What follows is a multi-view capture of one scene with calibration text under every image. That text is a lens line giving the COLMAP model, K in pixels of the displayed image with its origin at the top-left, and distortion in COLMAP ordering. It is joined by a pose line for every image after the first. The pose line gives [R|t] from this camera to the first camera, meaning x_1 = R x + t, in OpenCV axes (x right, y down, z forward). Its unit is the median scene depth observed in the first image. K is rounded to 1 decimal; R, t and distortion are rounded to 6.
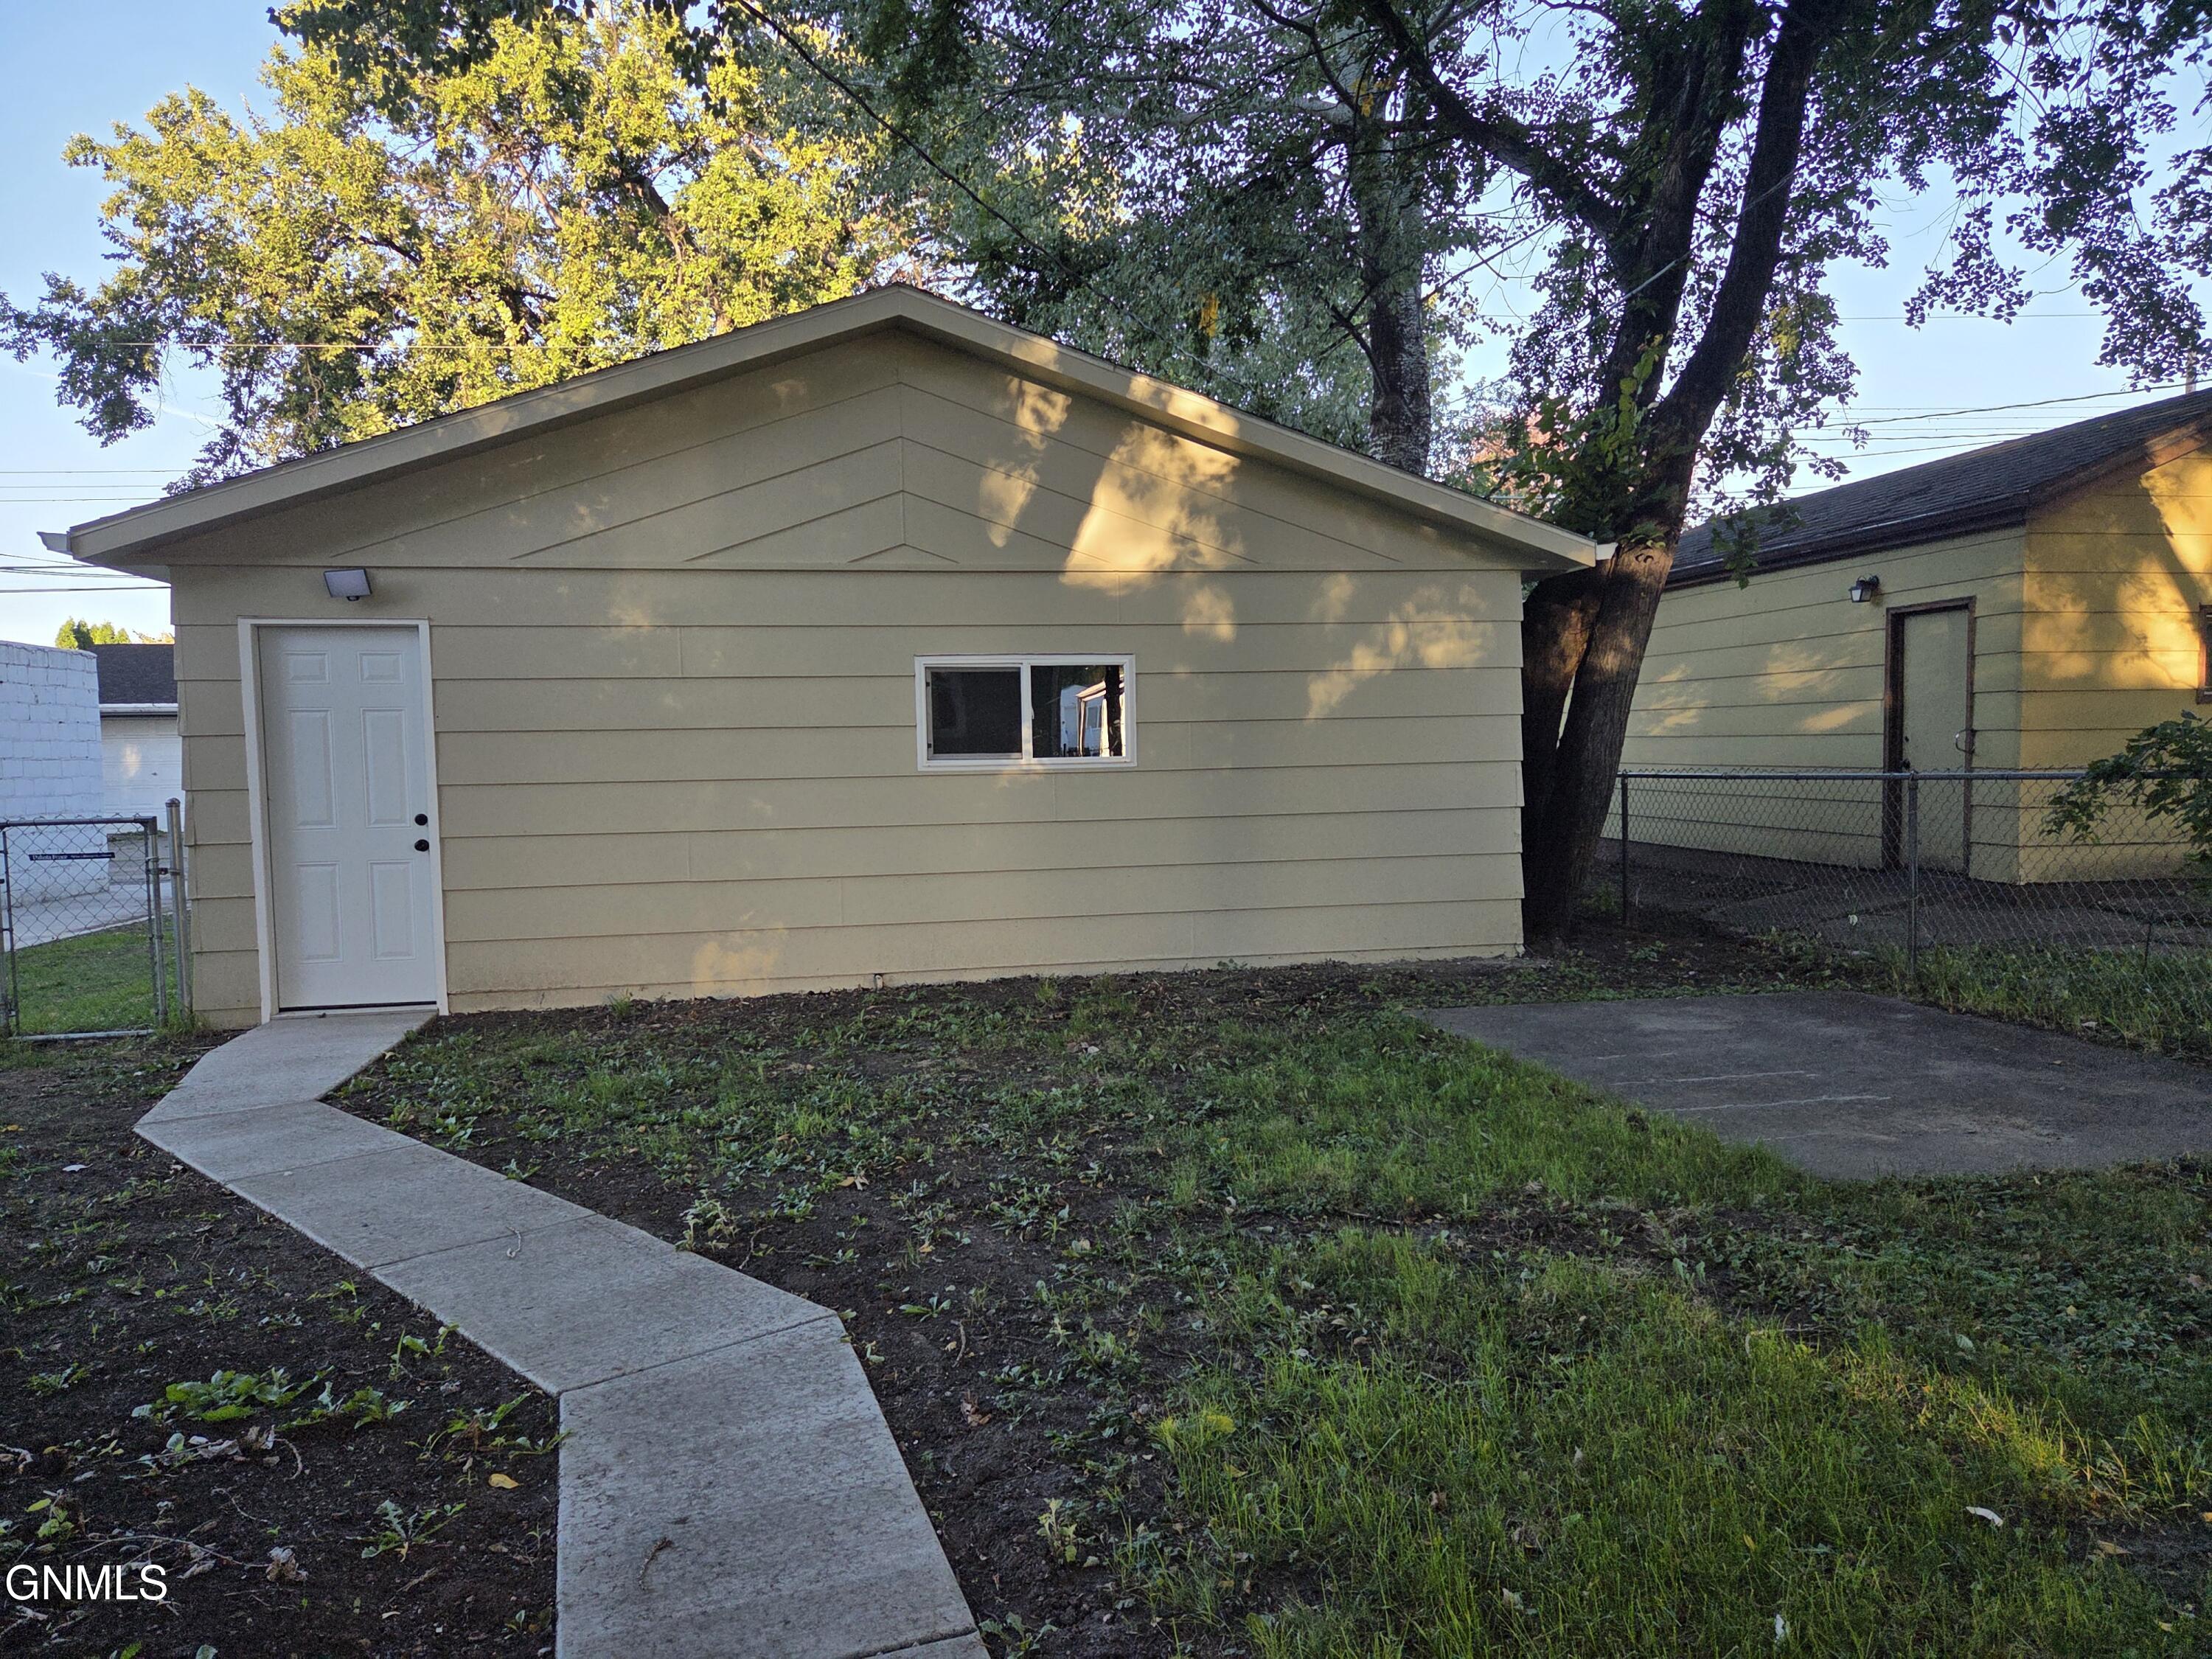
lens RADIAL K [[1462.7, 0, 1060.3], [0, 1462.7, 834.3], [0, 0, 1]] dist [0.010256, 0.001053]
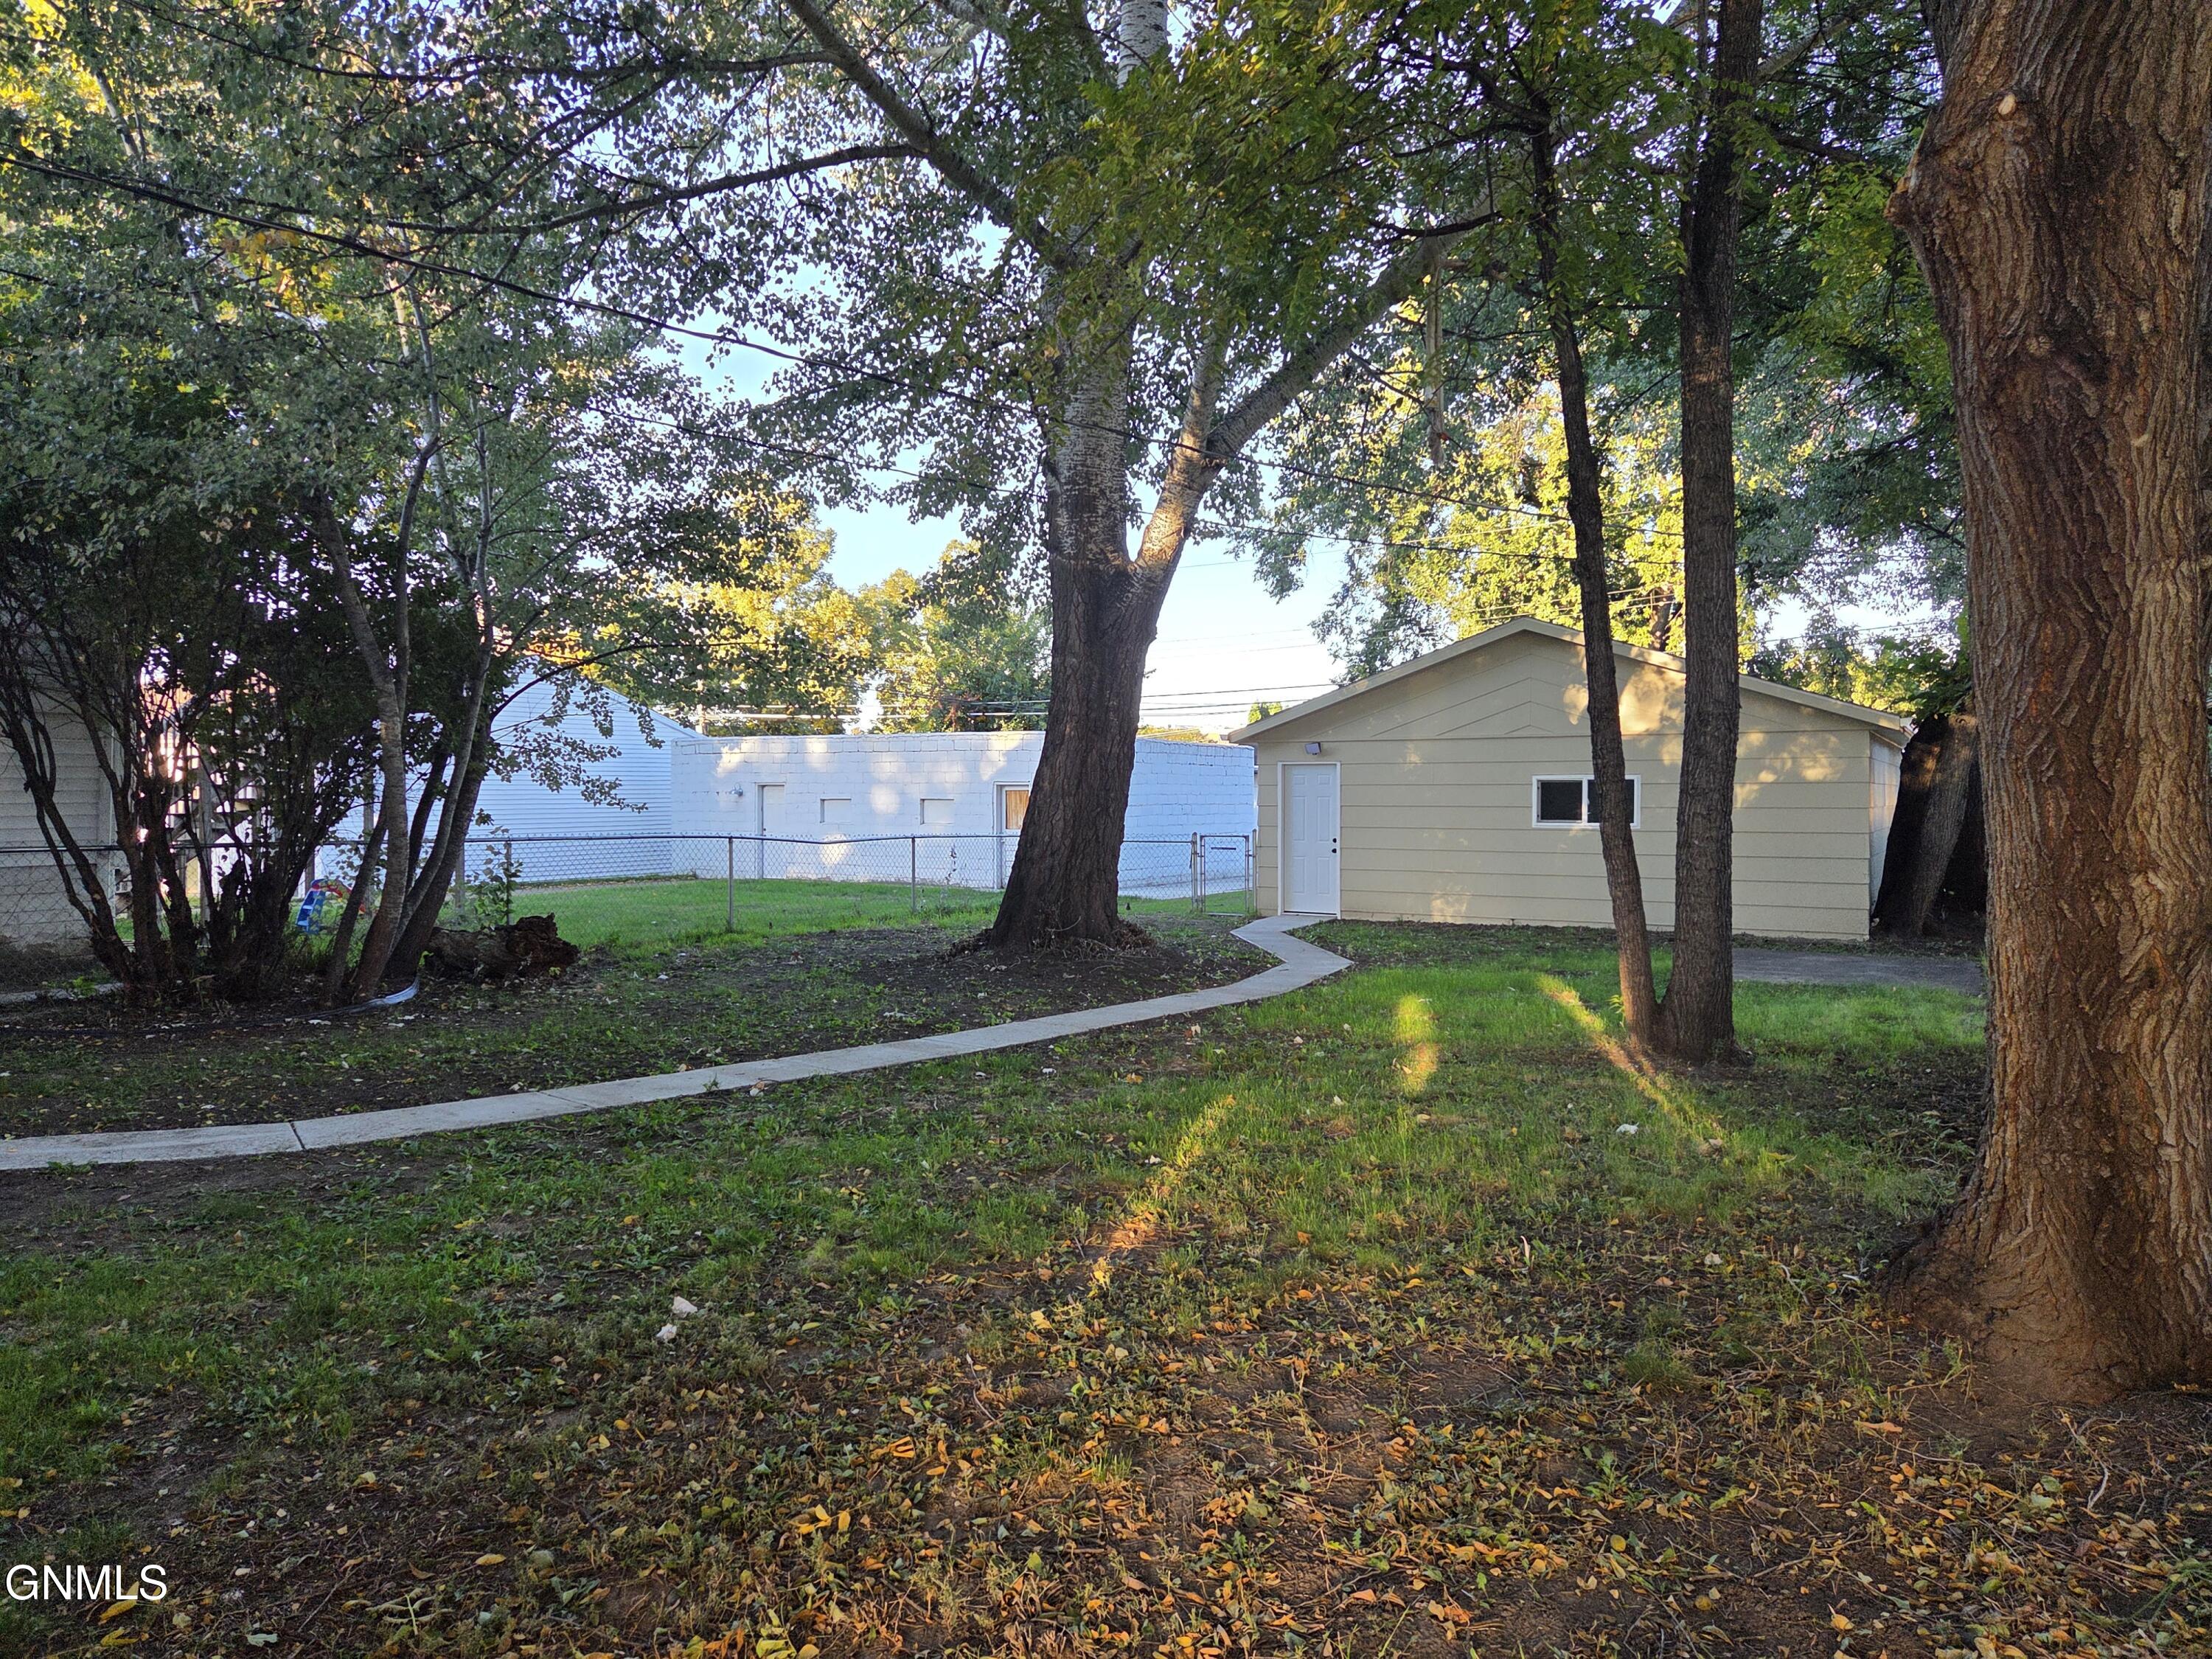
lens RADIAL K [[1462.7, 0, 1060.3], [0, 1462.7, 834.3], [0, 0, 1]] dist [0.010256, 0.001053]
pose [[0.737548, 0.030298, -0.674614, 0.785474], [-0.040371, 0.999184, 0.000737, -0.005425], [0.674086, 0.026691, 0.738170, -1.004125]]
